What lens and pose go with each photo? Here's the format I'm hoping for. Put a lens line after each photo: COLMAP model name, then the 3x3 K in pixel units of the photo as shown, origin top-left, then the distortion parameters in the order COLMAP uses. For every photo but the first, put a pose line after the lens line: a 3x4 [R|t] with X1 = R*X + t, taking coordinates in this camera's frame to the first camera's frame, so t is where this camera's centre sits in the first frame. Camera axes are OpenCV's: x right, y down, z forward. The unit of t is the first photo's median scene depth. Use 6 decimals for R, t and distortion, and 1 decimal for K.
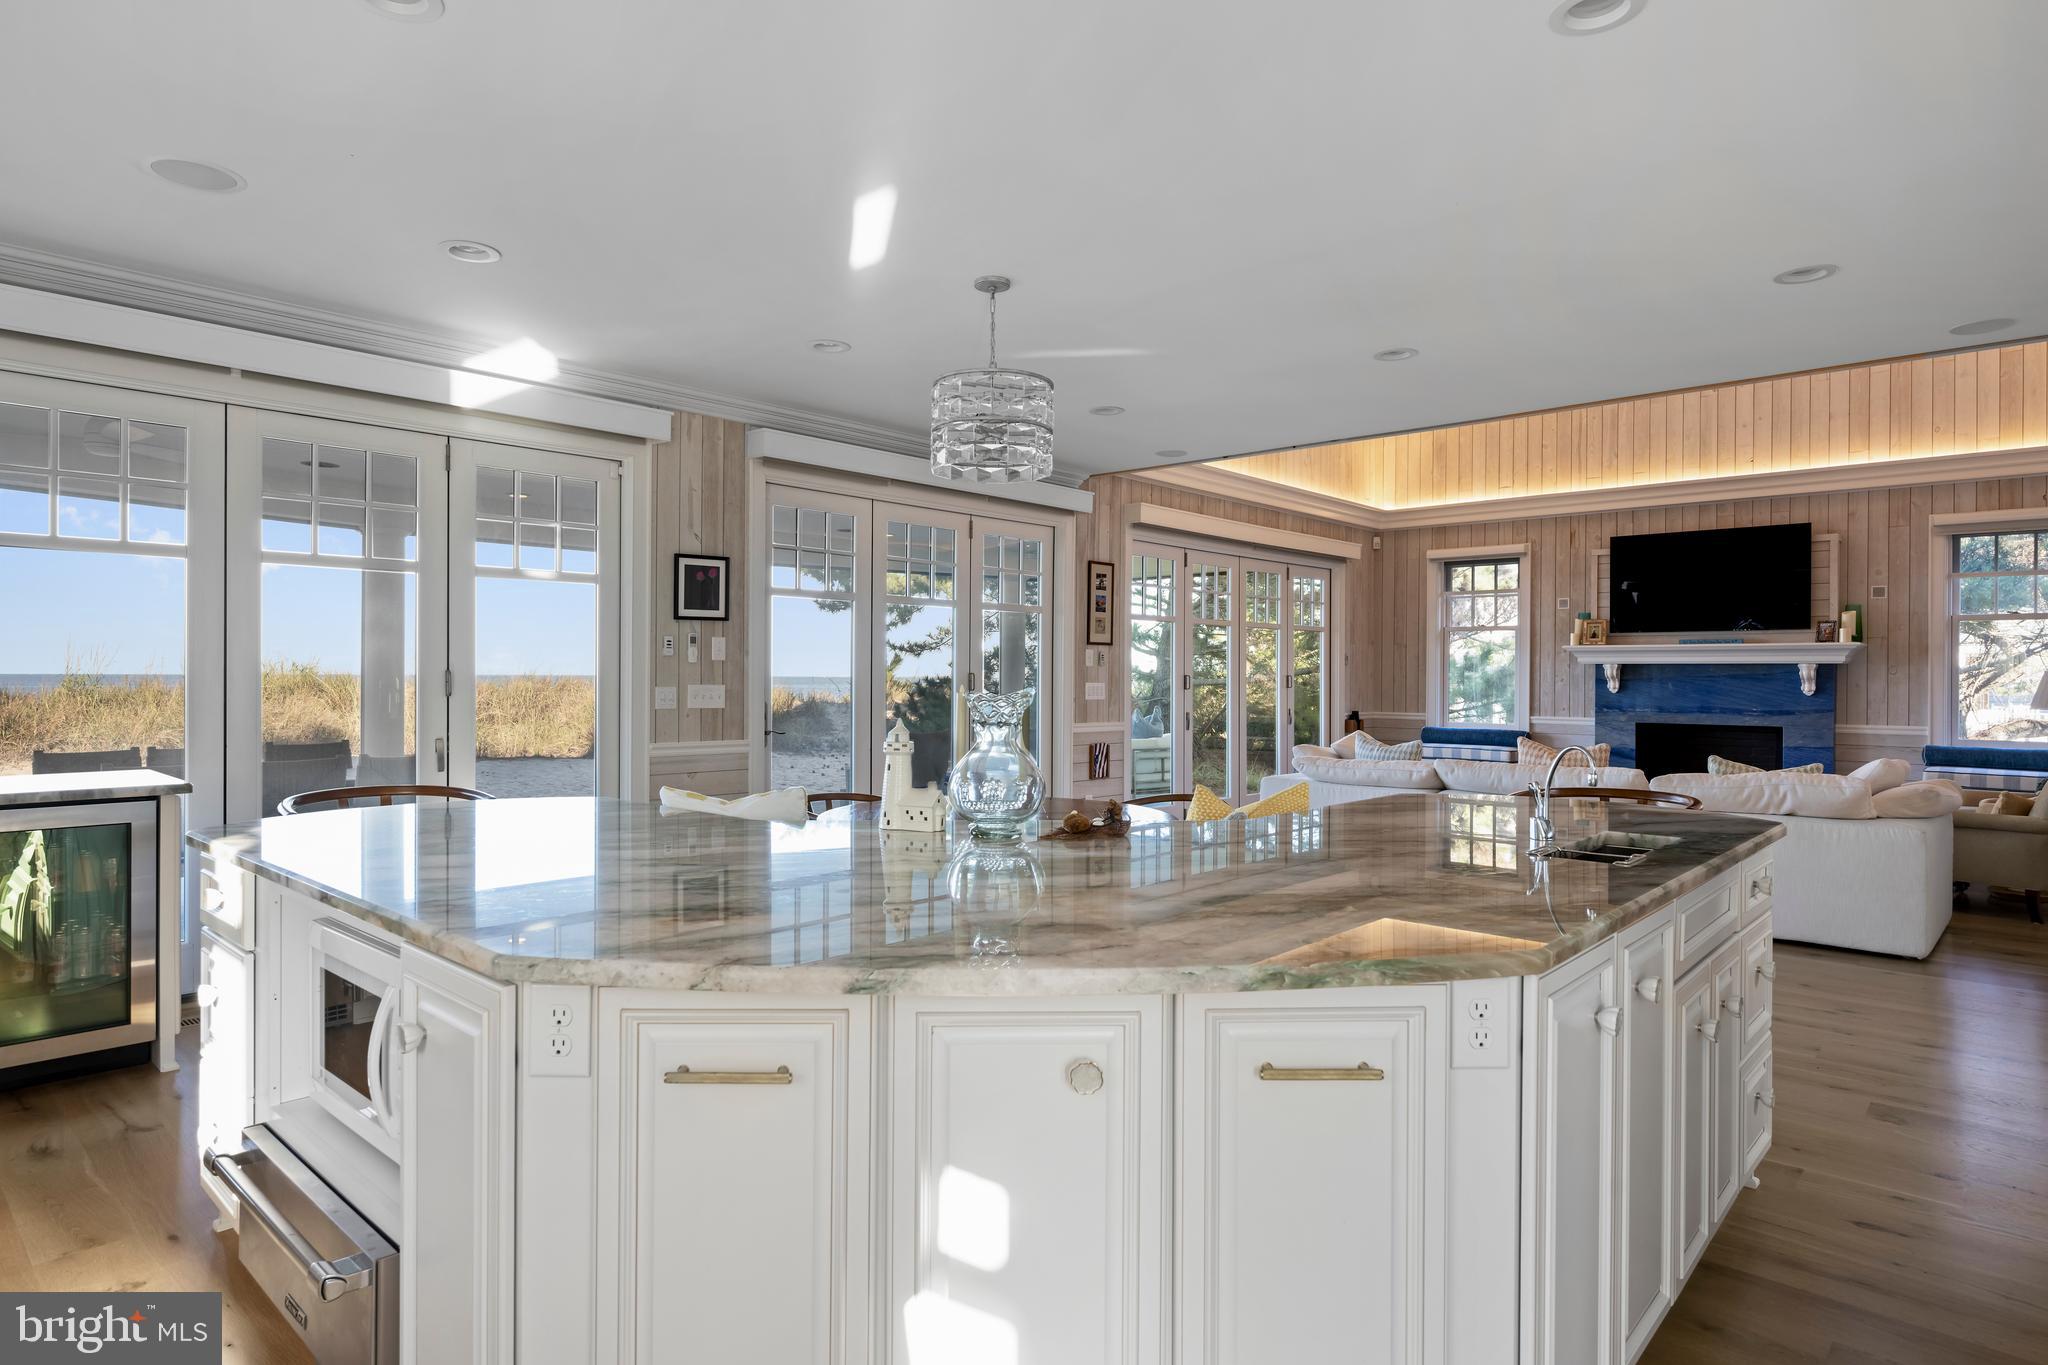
lens RADIAL K [[1143.0, 0, 1012.0], [0, 1143.0, 674.5], [0, 0, 1]] dist [-0.000870, -0.001376]
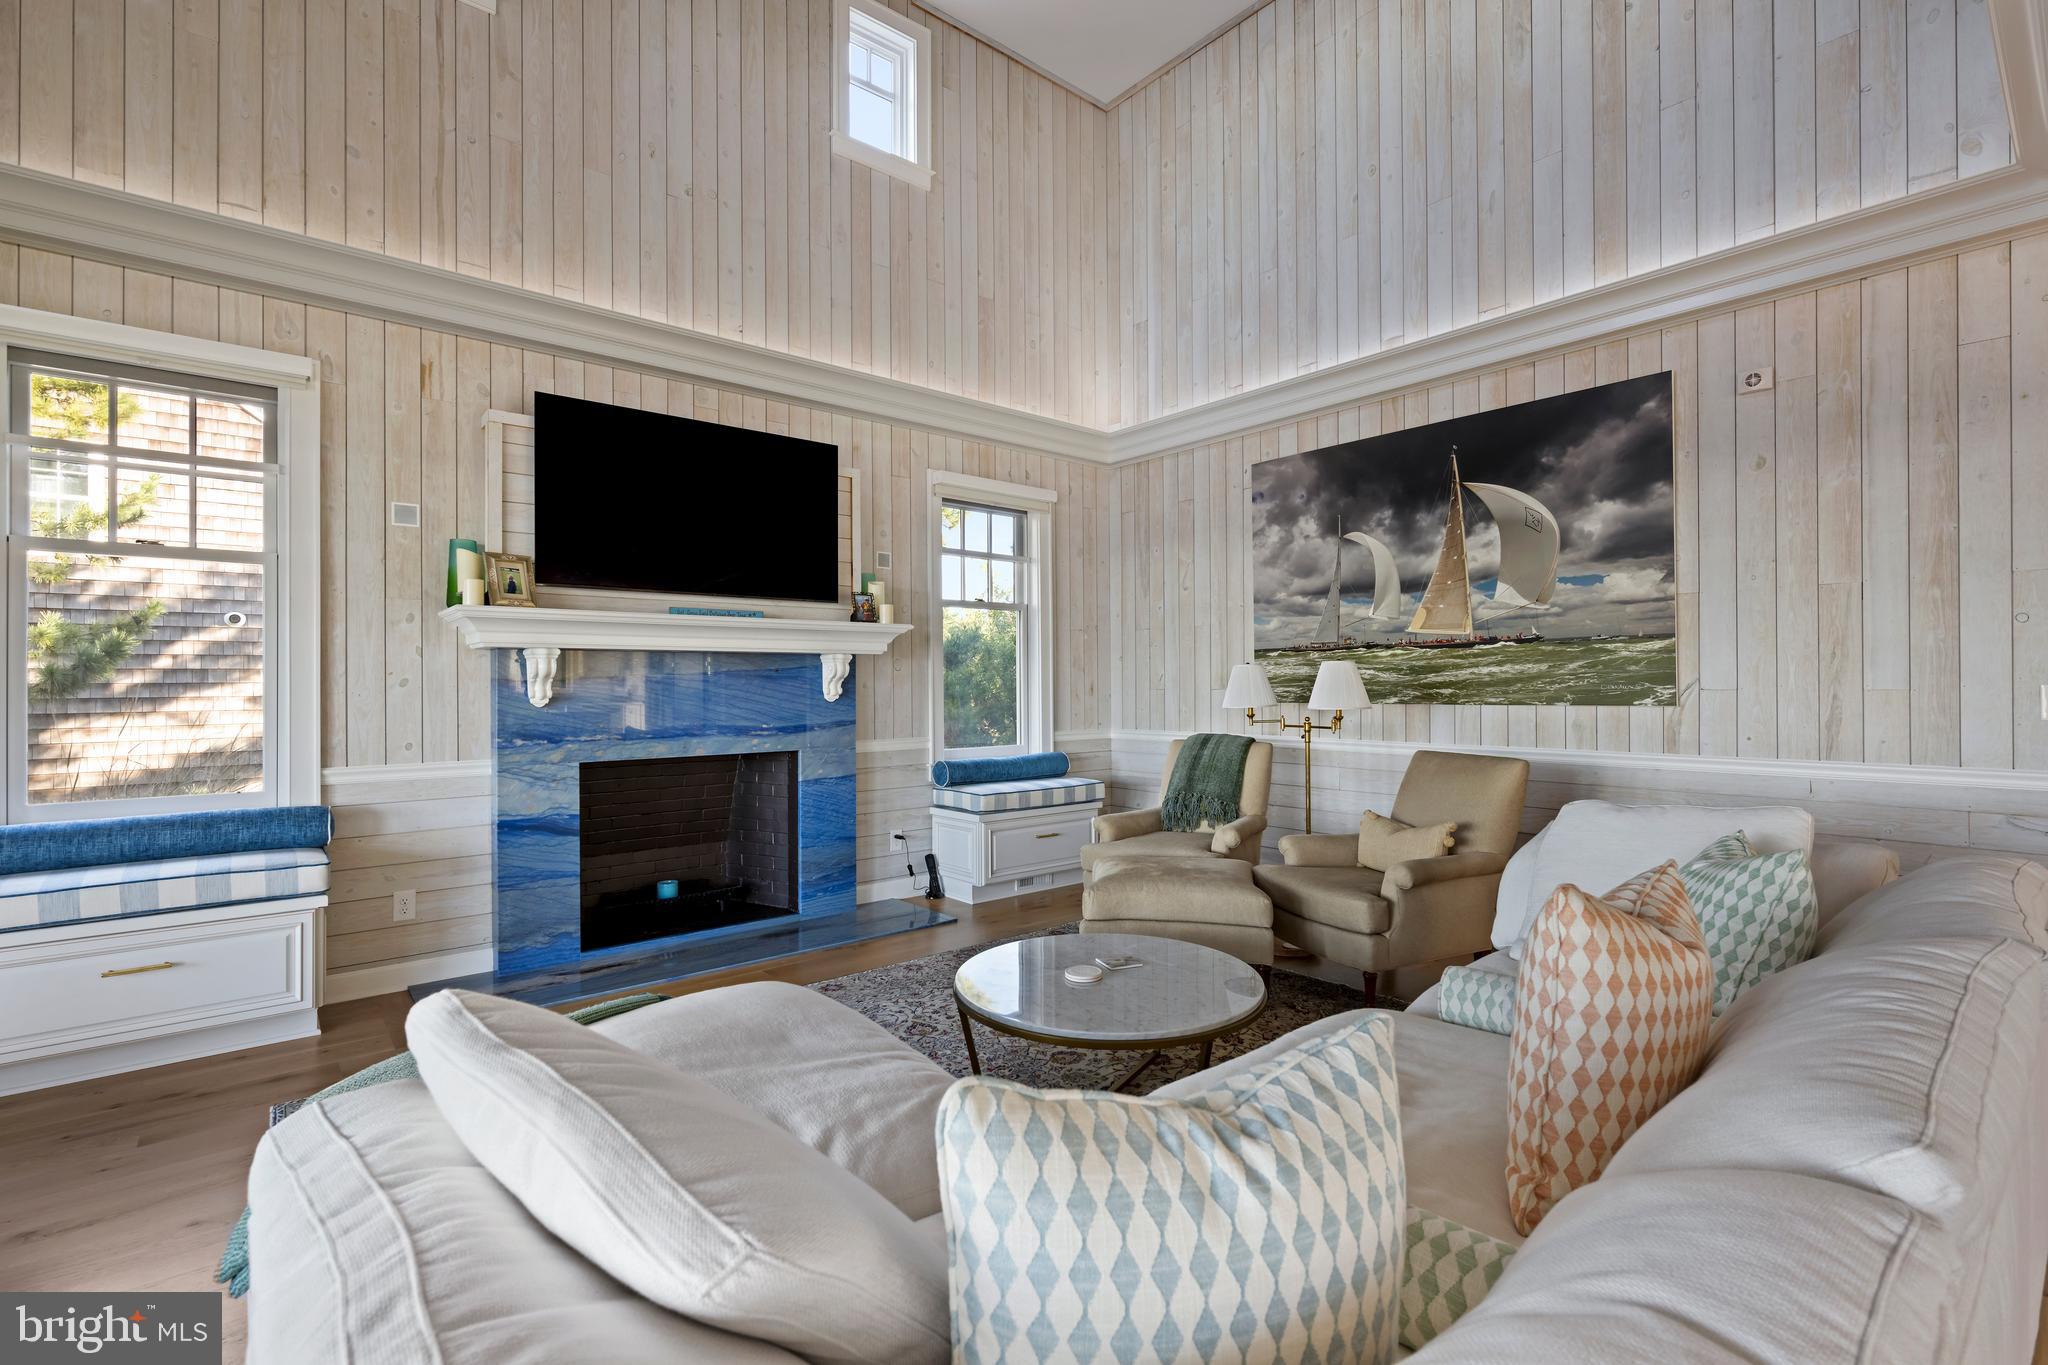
lens RADIAL K [[927.1, 0, 1045.5], [0, 927.1, 678.9], [0, 0, 1]] dist [-0.003518, -0.000132]
pose [[0.107055, -0.003254, 0.994248, 0.168595], [0.005268, 0.999982, 0.002706, 0.004315], [-0.994239, 0.004948, 0.107071, 0.832565]]
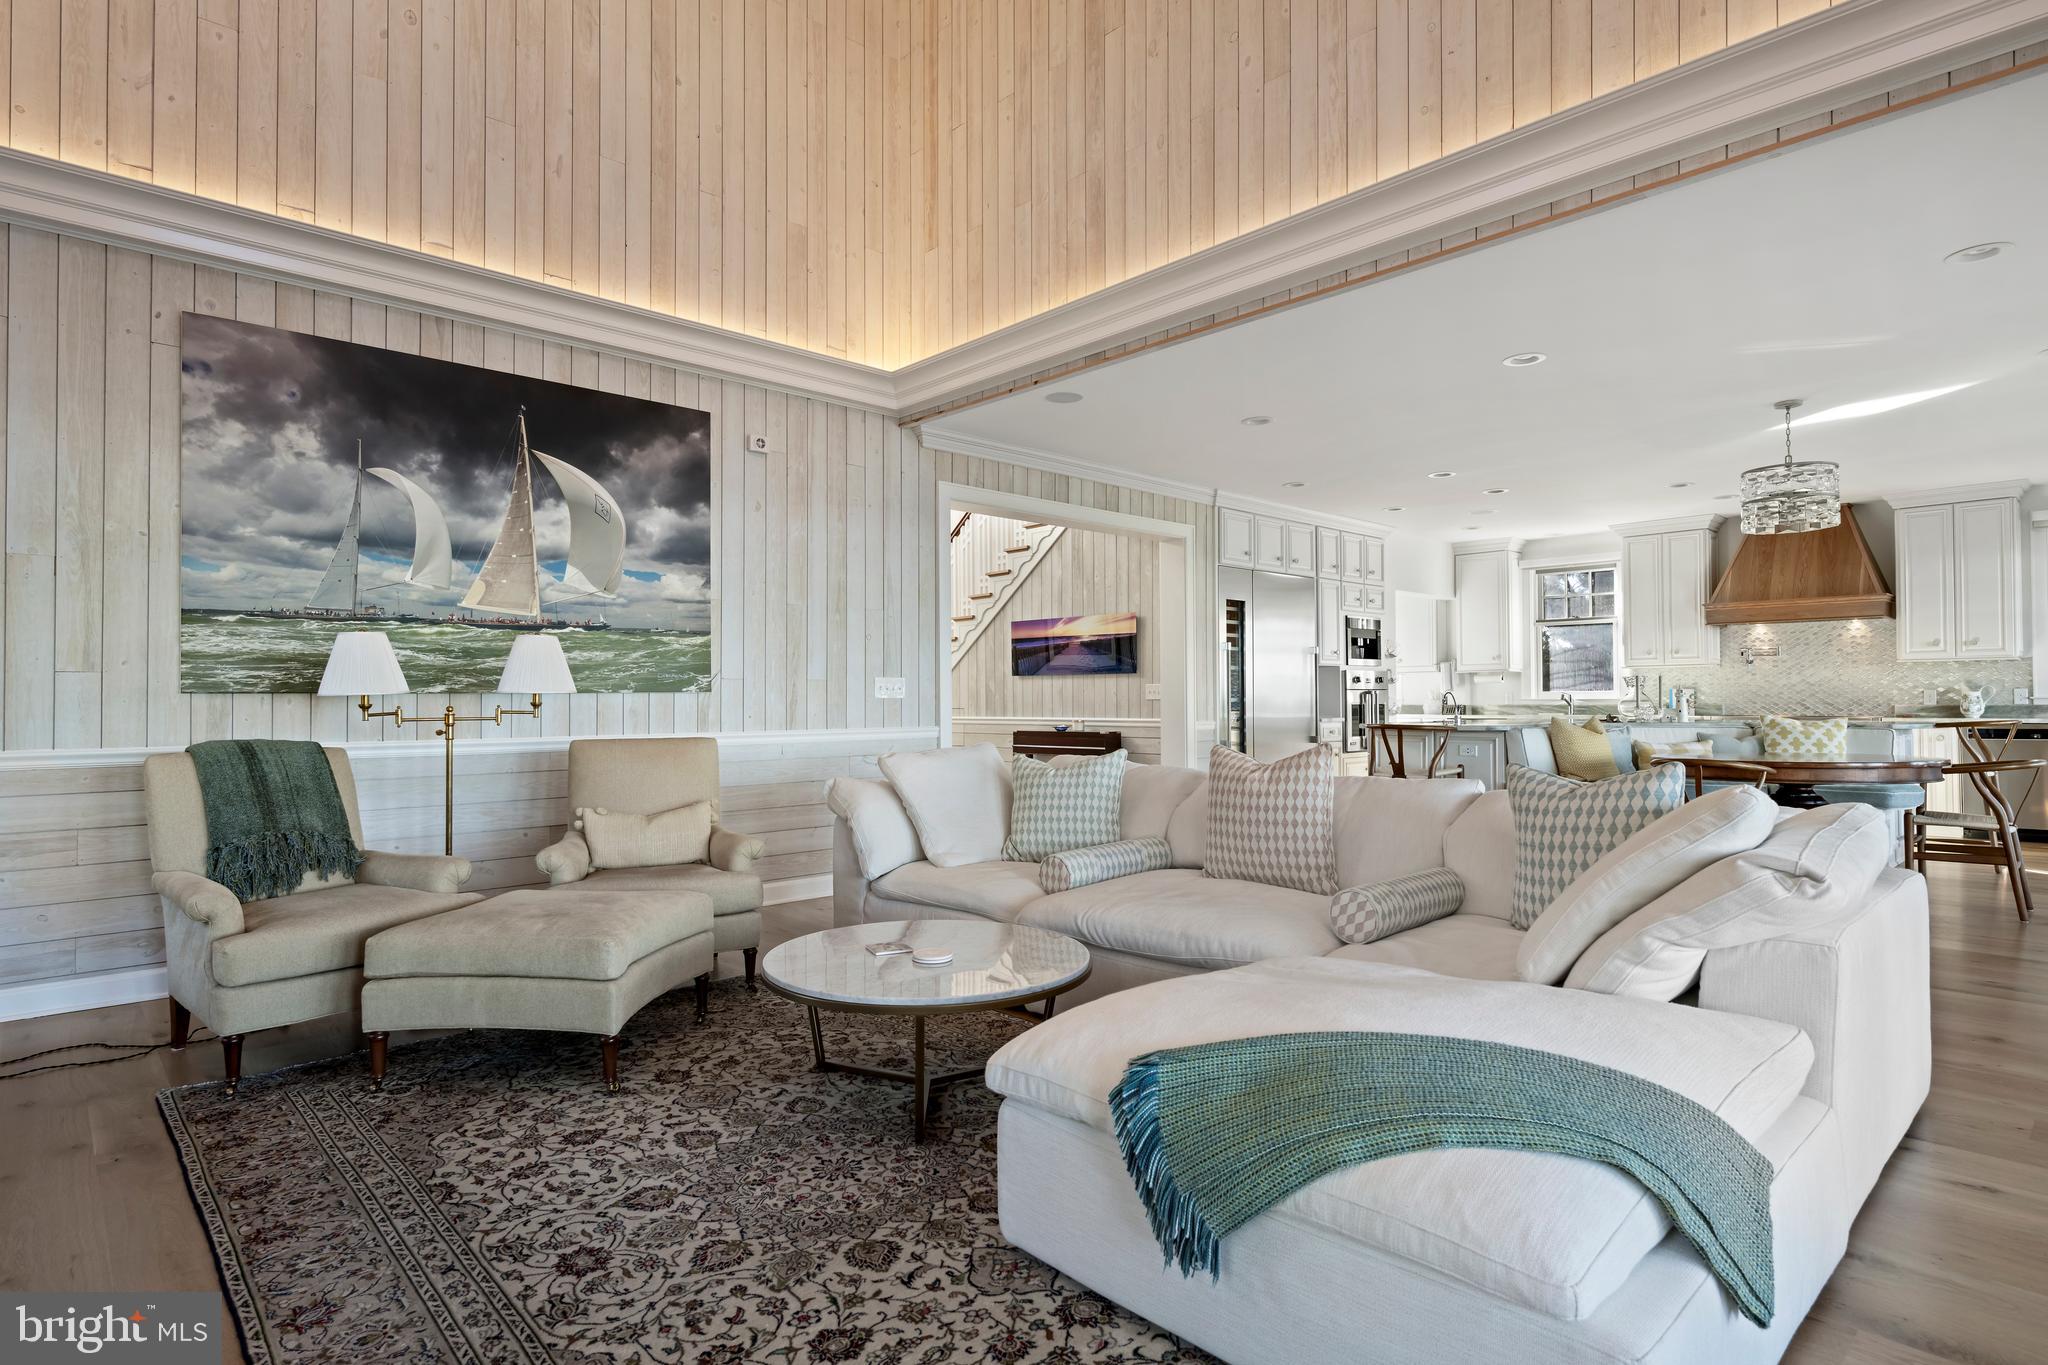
lens RADIAL K [[1055.2, 0, 1009.9], [0, 1055.2, 685.3], [0, 0, 1]] dist [0.000541, -0.000064]
pose [[-0.997392, -0.000591, 0.072170, 0.432401], [-0.001704, 0.999881, -0.015361, 0.025678], [-0.072152, -0.015444, -0.997274, 1.180041]]
